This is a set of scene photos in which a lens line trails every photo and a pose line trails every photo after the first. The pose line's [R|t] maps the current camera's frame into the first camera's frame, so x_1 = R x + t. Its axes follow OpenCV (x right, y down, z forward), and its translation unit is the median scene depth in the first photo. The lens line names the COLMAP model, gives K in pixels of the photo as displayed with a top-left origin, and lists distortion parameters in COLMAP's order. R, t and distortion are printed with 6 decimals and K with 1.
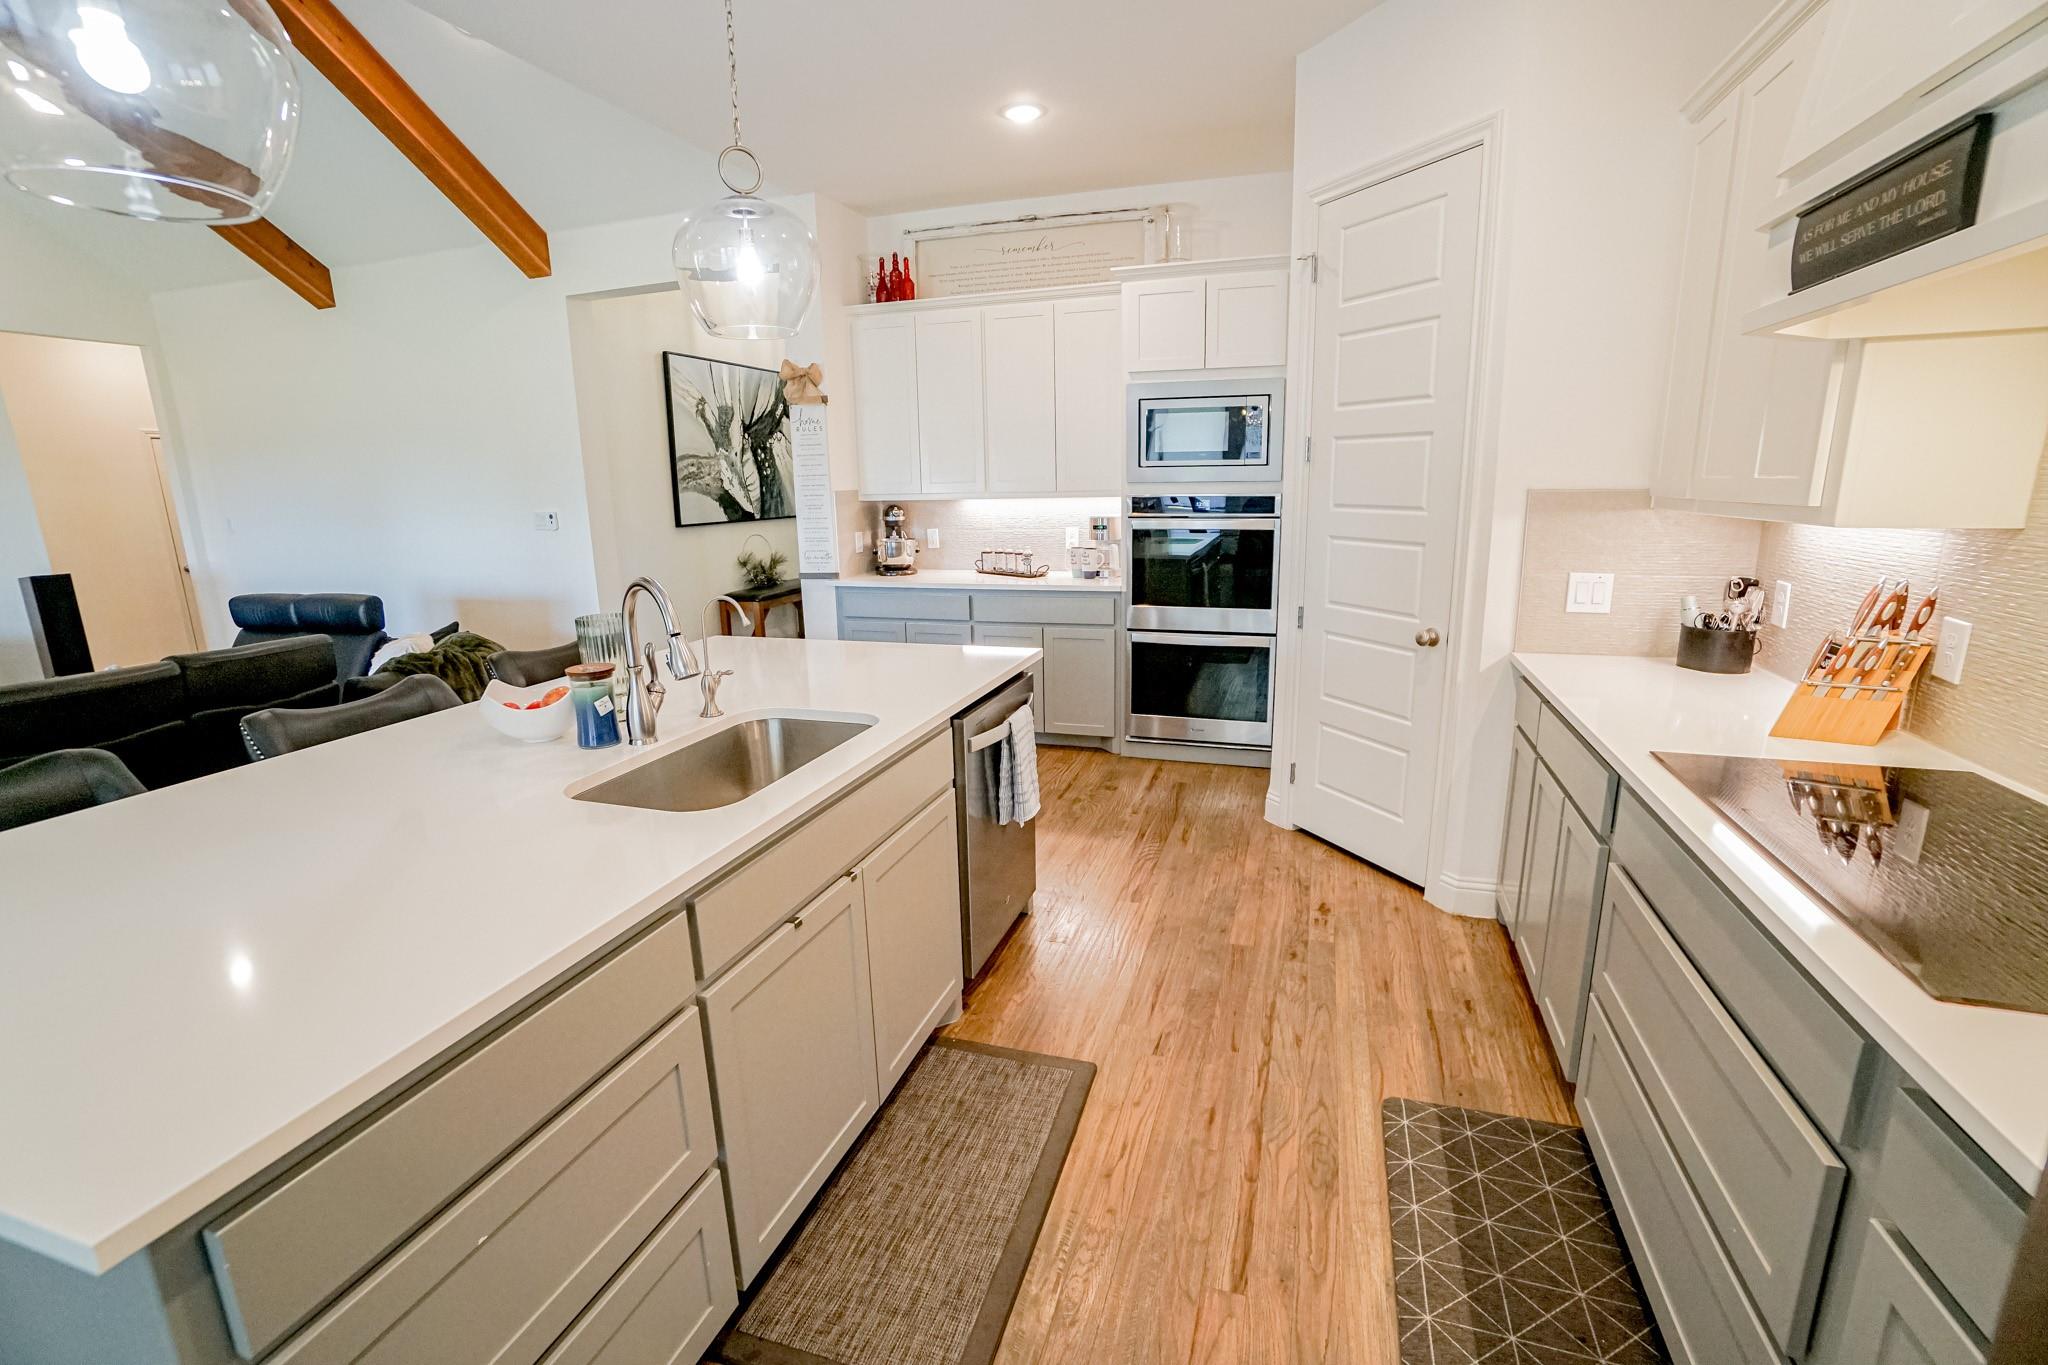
lens RADIAL K [[891.6, 0, 1033.8], [0, 891.6, 682.9], [0, 0, 1]] dist [-0.020737, 0.000500]
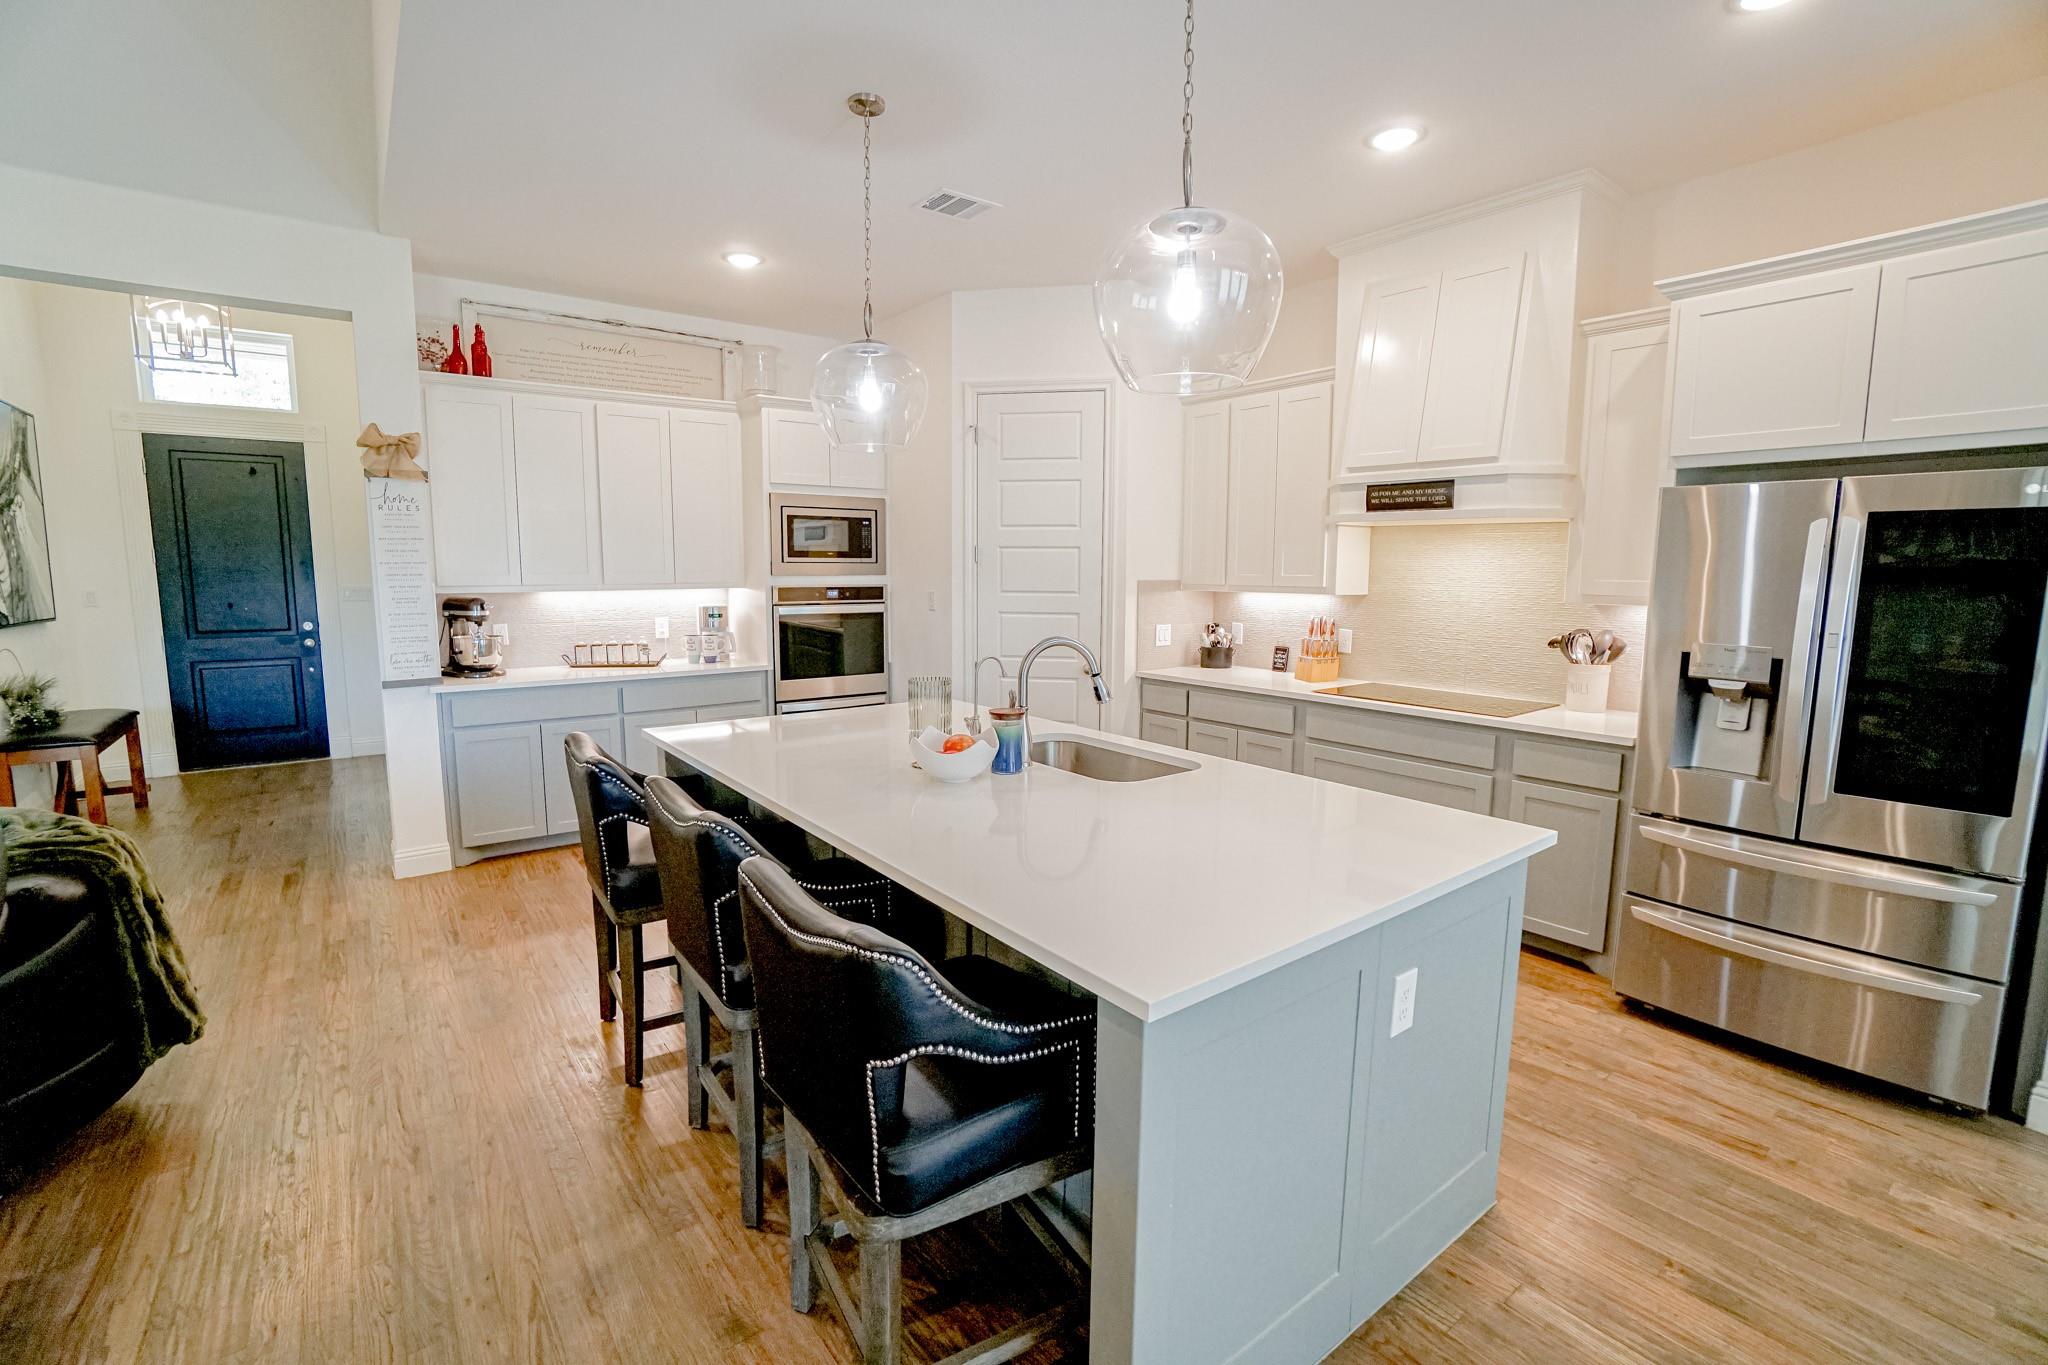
lens RADIAL K [[891.6, 0, 1023.3], [0, 891.6, 673.9], [0, 0, 1]] dist [-0.020737, 0.000500]
pose [[0.586348, -0.078022, 0.806293, -0.595292], [0.169921, 0.985053, -0.028249, -0.010530], [-0.792037, 0.153570, 0.590841, 0.075770]]
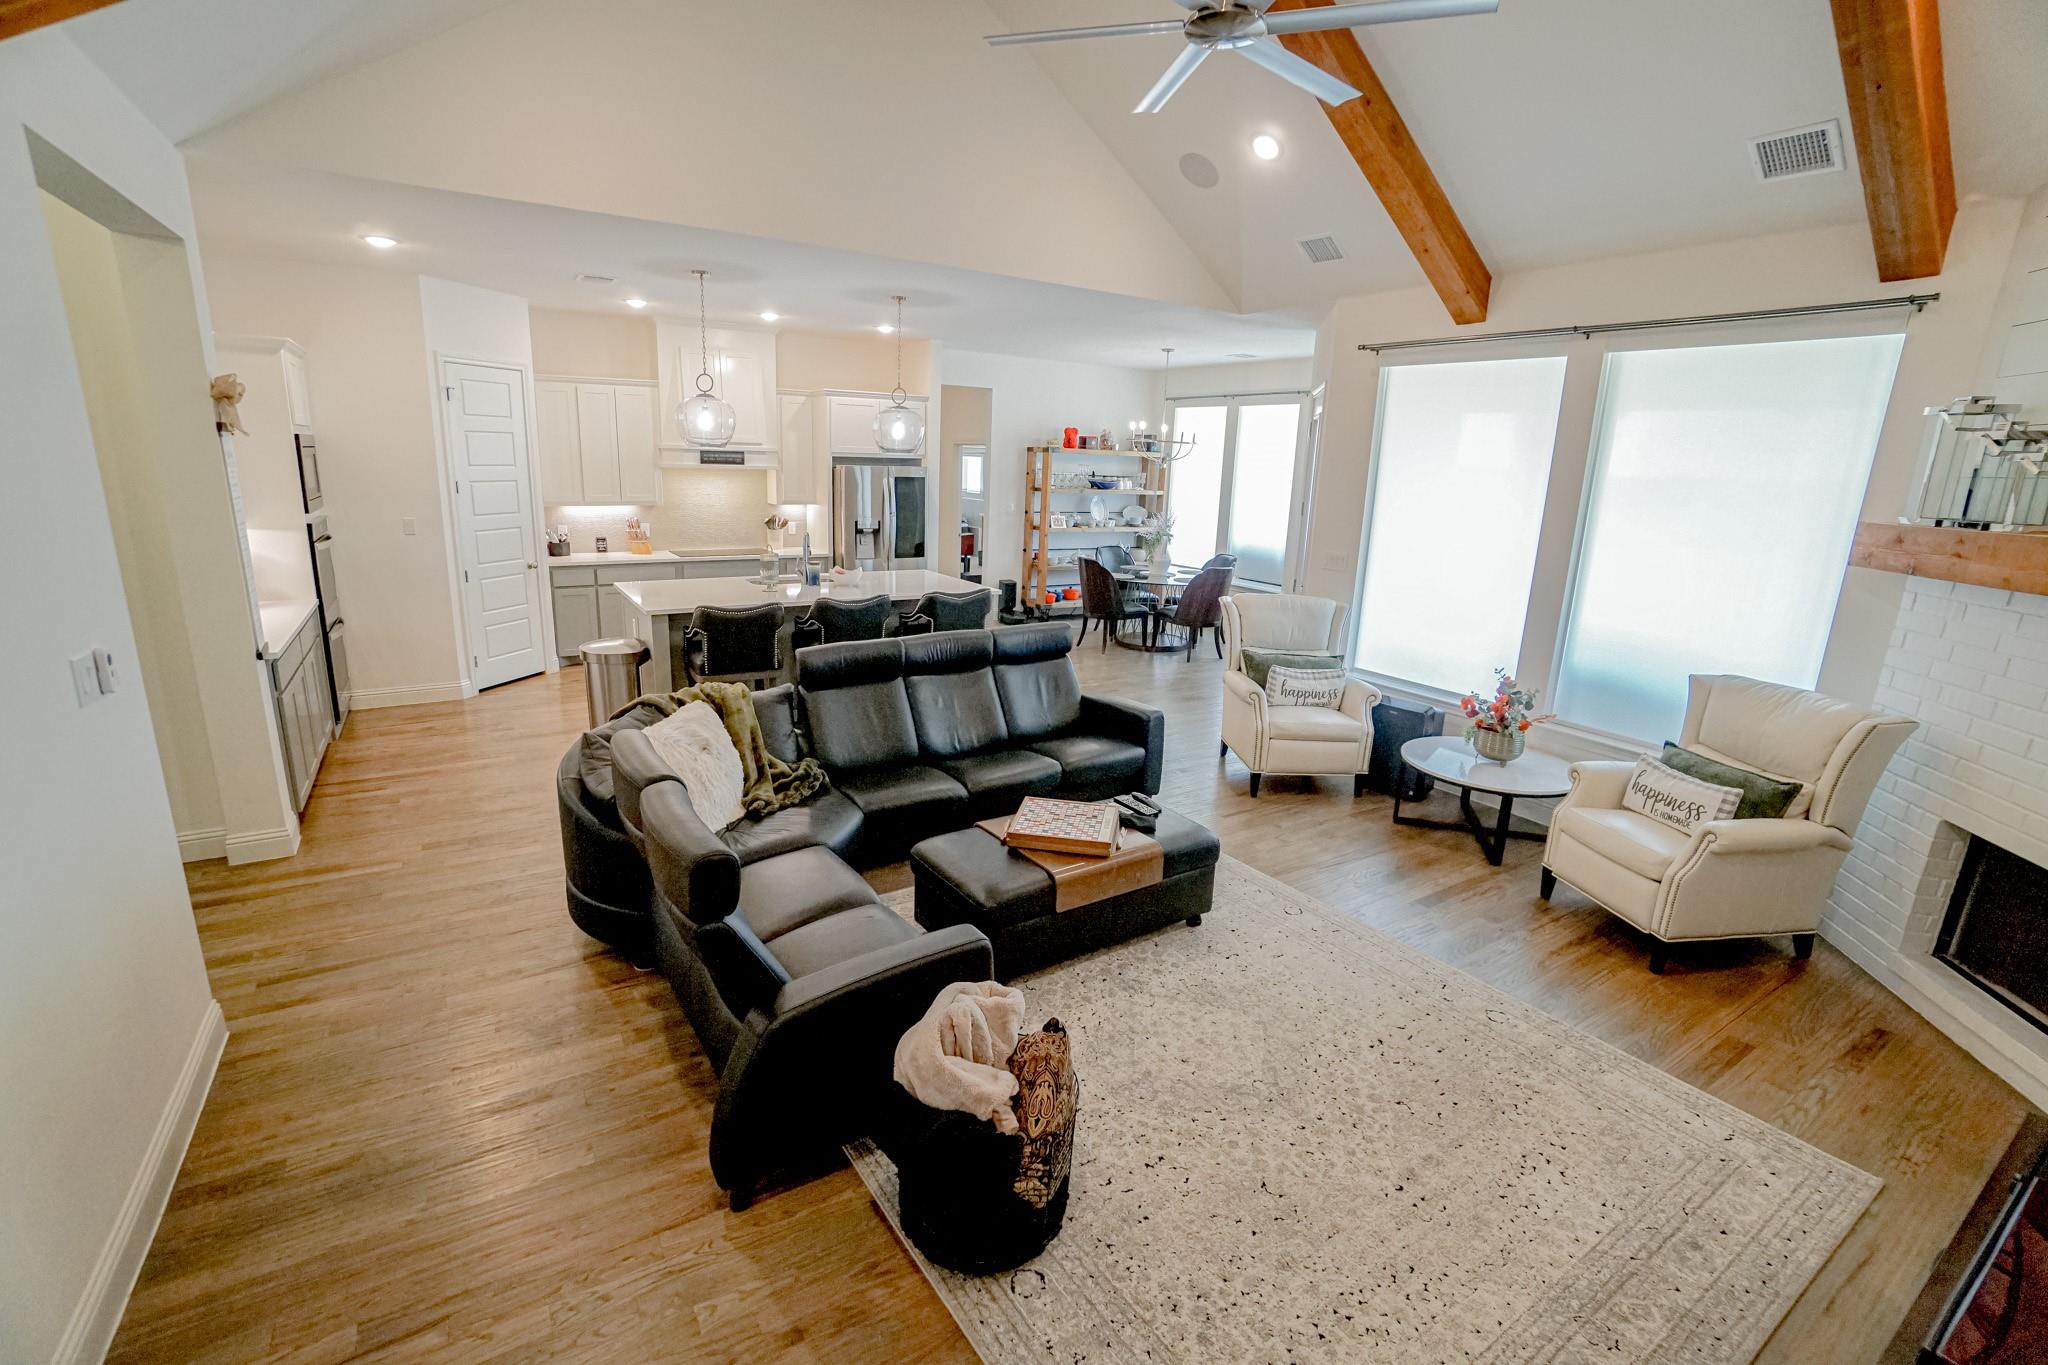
lens RADIAL K [[891.6, 0, 1025.0], [0, 891.6, 678.4], [0, 0, 1]] dist [-0.020737, 0.000500]
pose [[-0.762786, -0.161802, 0.626081, -1.298207], [0.131642, 0.909061, 0.395321, -0.334135], [-0.633110, 0.383964, -0.672119, 1.159687]]
